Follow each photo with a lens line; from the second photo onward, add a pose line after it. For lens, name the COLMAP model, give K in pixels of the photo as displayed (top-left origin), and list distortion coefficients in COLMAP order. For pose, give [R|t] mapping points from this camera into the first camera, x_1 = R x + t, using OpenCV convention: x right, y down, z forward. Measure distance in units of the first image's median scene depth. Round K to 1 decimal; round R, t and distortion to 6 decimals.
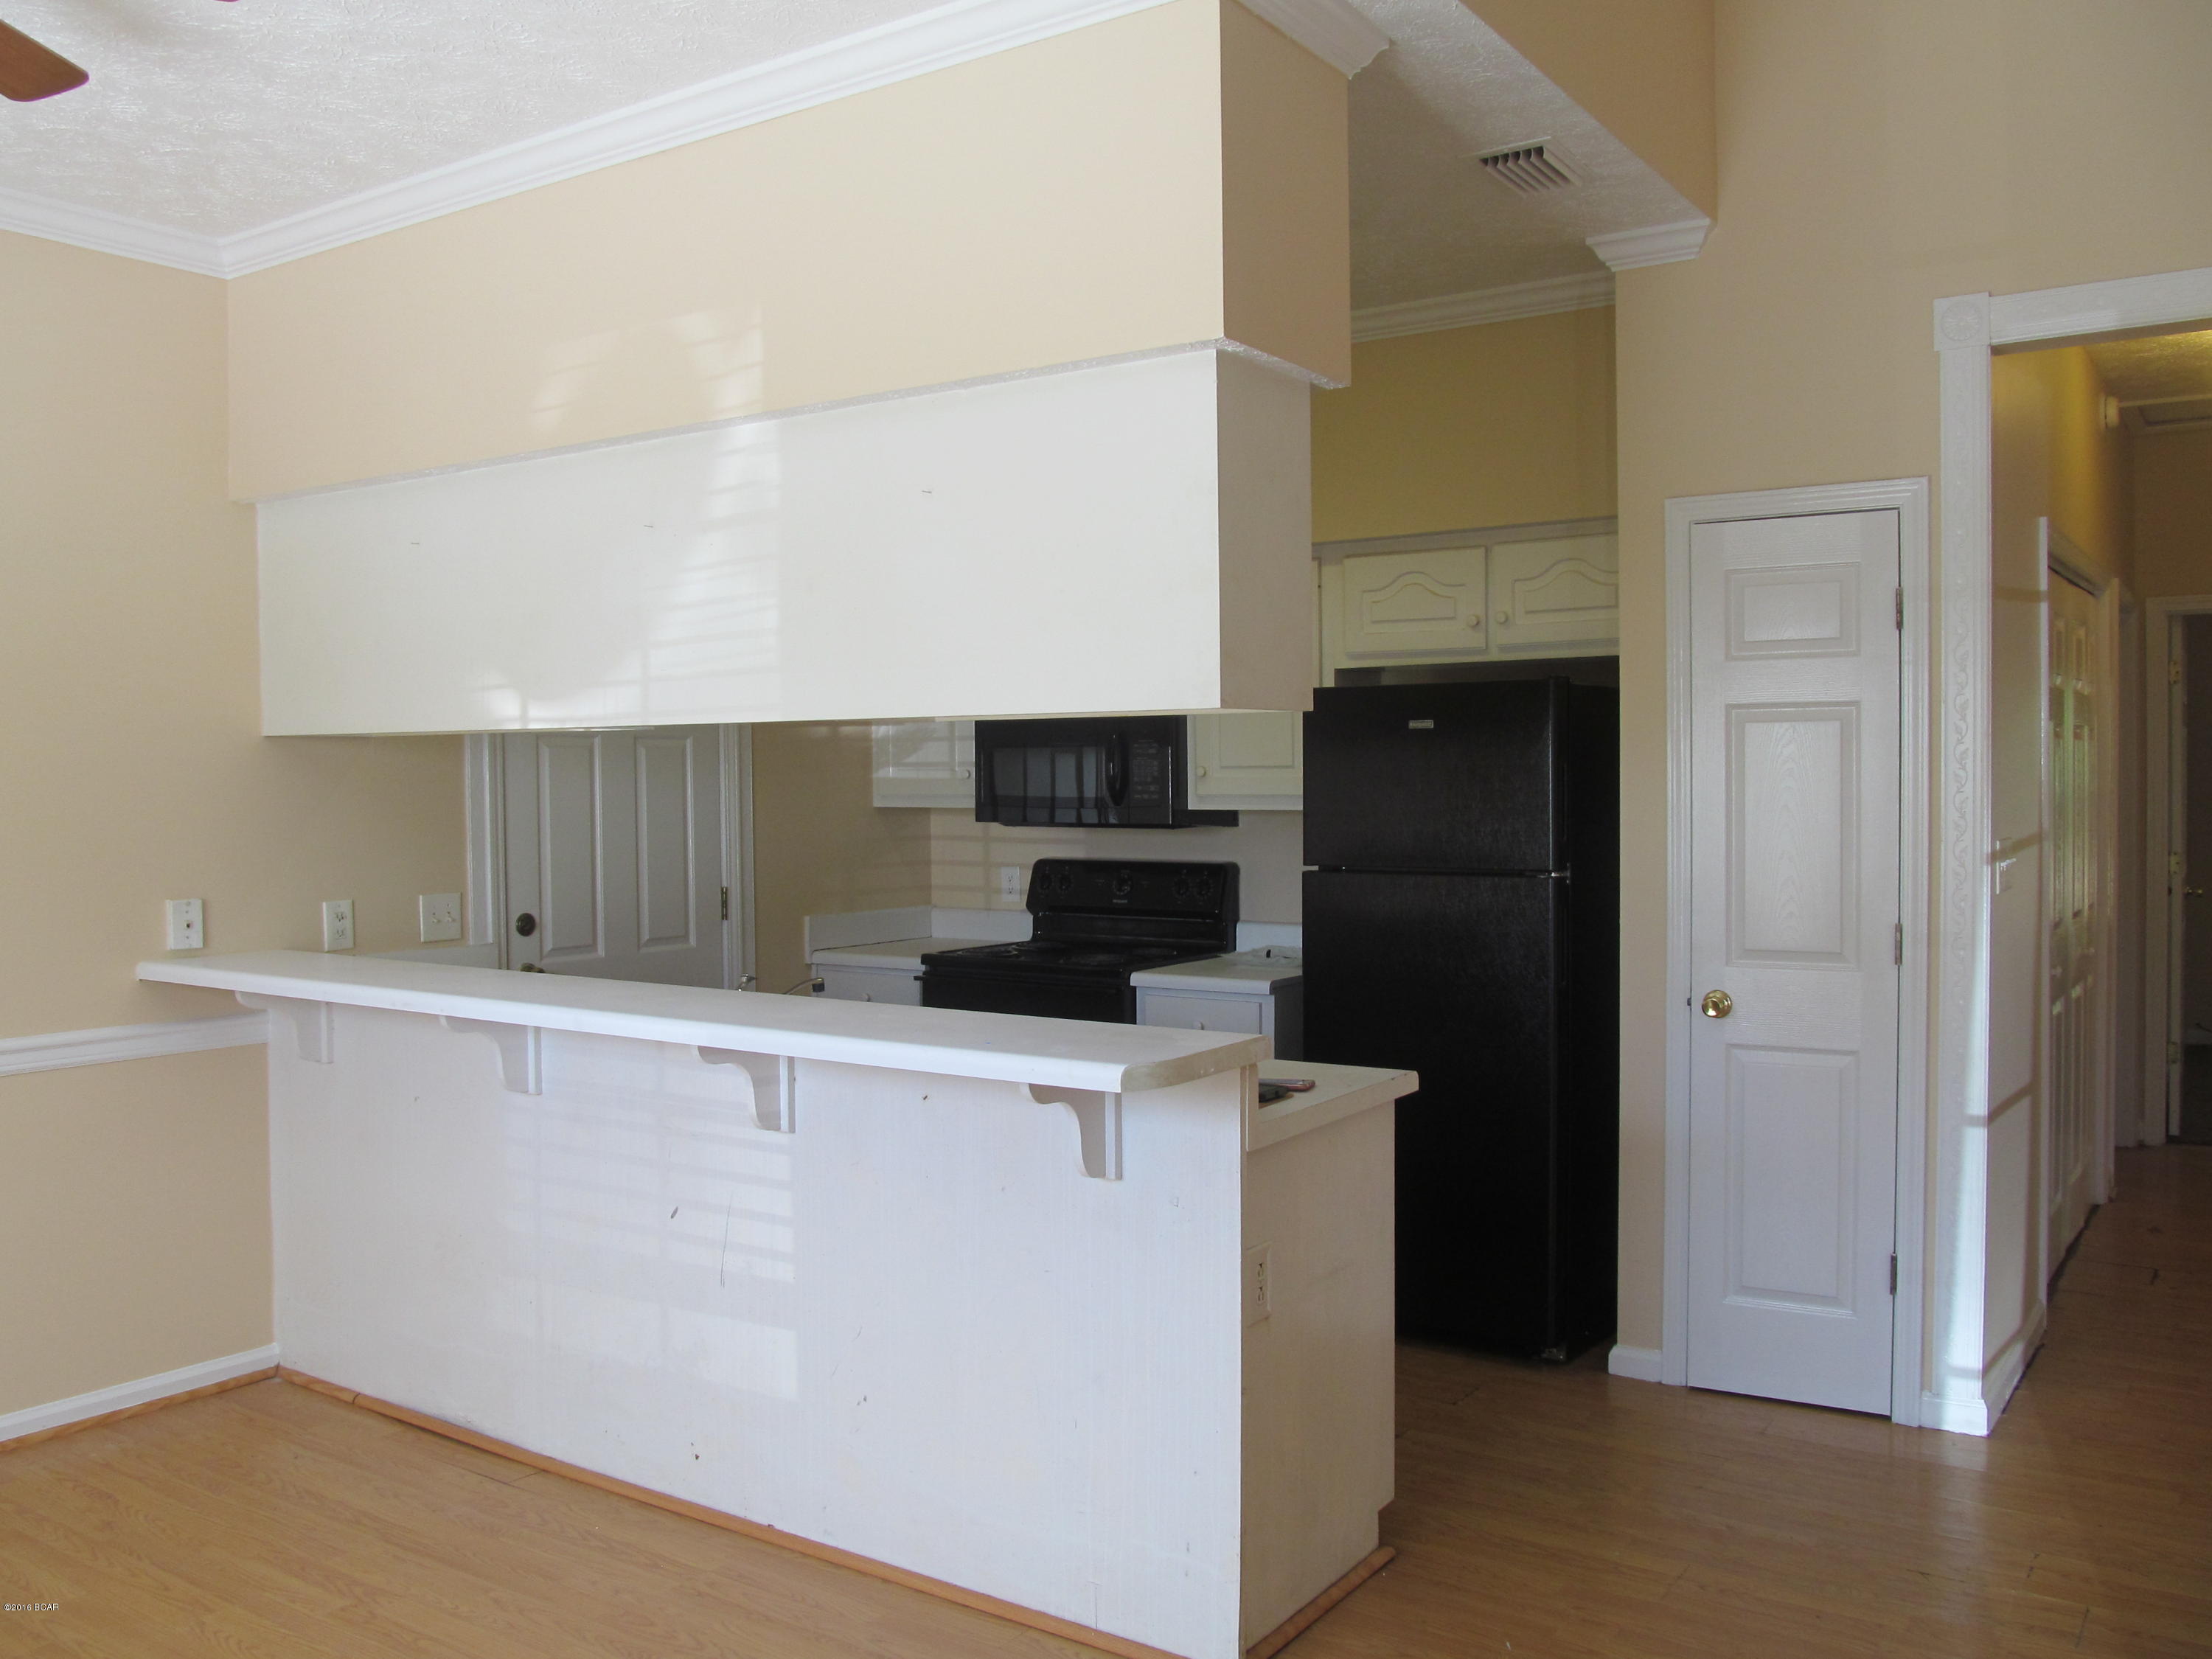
lens RADIAL K [[1826.8, 0, 1102.4], [0, 1826.8, 818.4], [0, 0, 1]] dist [-0.076779, 0.028879]
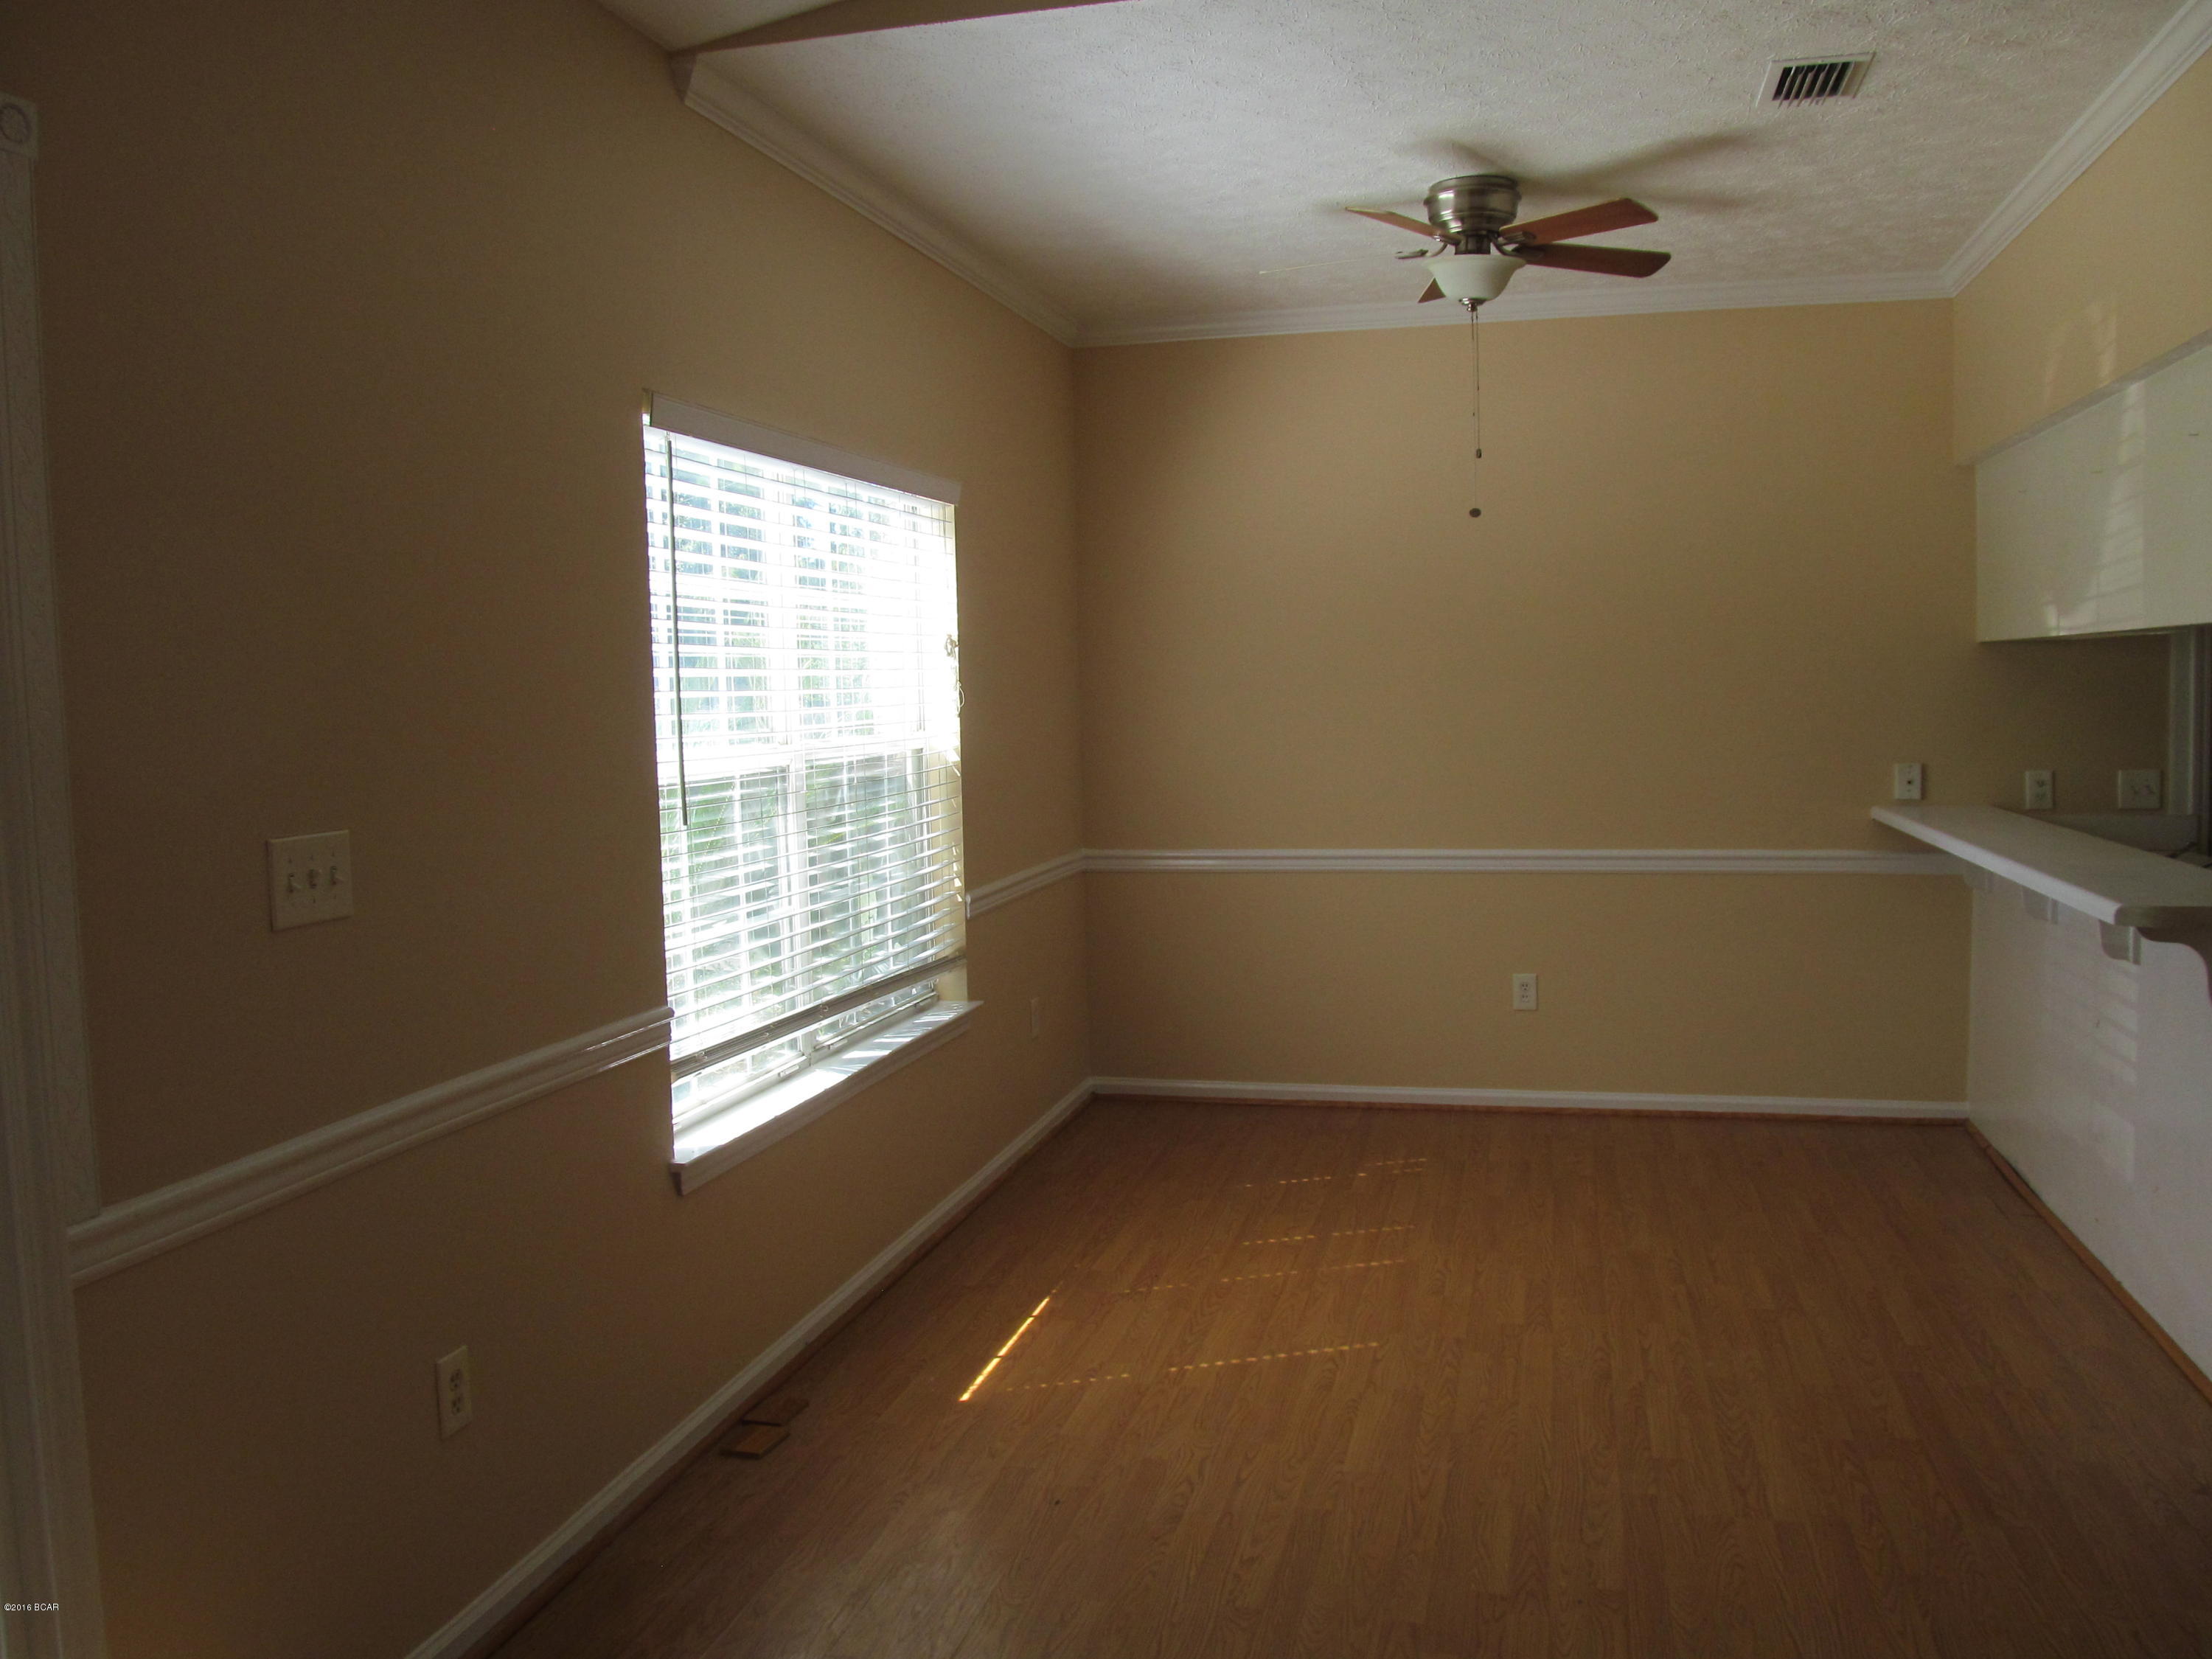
lens RADIAL K [[1826.8, 0, 1104.2], [0, 1826.8, 830.4], [0, 0, 1]] dist [-0.076779, 0.028879]
pose [[0.347220, 0.070344, -0.935142, 0.748470], [-0.003614, 0.997276, 0.073676, -0.003975], [0.937777, -0.022202, 0.346528, -0.076824]]
